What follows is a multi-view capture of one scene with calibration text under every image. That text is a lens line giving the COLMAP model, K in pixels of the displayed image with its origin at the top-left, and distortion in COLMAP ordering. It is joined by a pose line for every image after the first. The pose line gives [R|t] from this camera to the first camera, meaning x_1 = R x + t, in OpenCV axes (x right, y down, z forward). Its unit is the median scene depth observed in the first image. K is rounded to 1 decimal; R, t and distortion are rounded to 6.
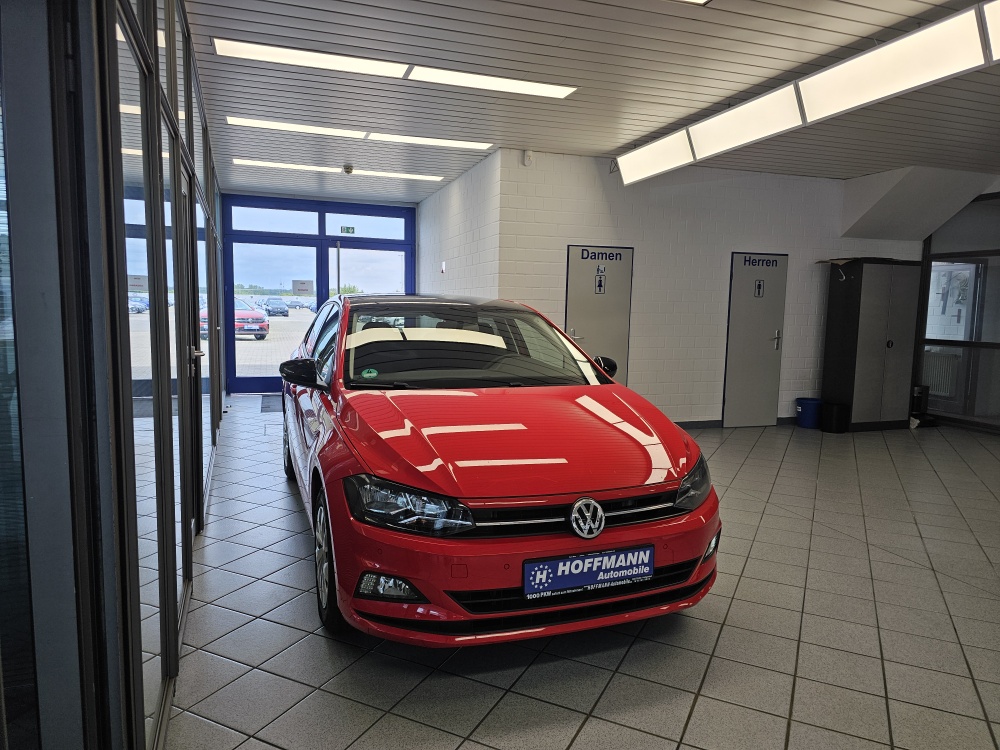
lens RADIAL K [[676.3, 0, 501.3], [0, 676.3, 373.1], [0, 0, 1]] dist [0.046975, -0.046766]
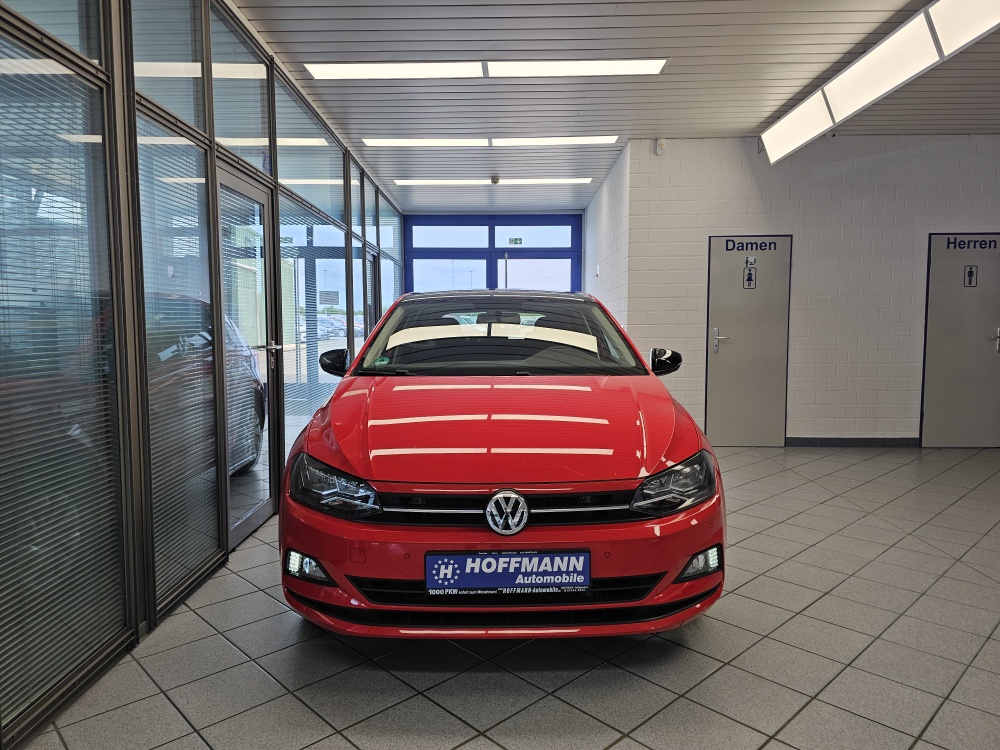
lens RADIAL K [[676.3, 0, 448.0], [0, 676.3, 360.0], [0, 0, 1]] dist [0.046975, -0.046766]
pose [[0.939387, -0.000368, -0.342859, 0.258616], [-0.011464, 0.999407, -0.032483, 0.031154], [0.342667, 0.034444, 0.938825, 0.092215]]
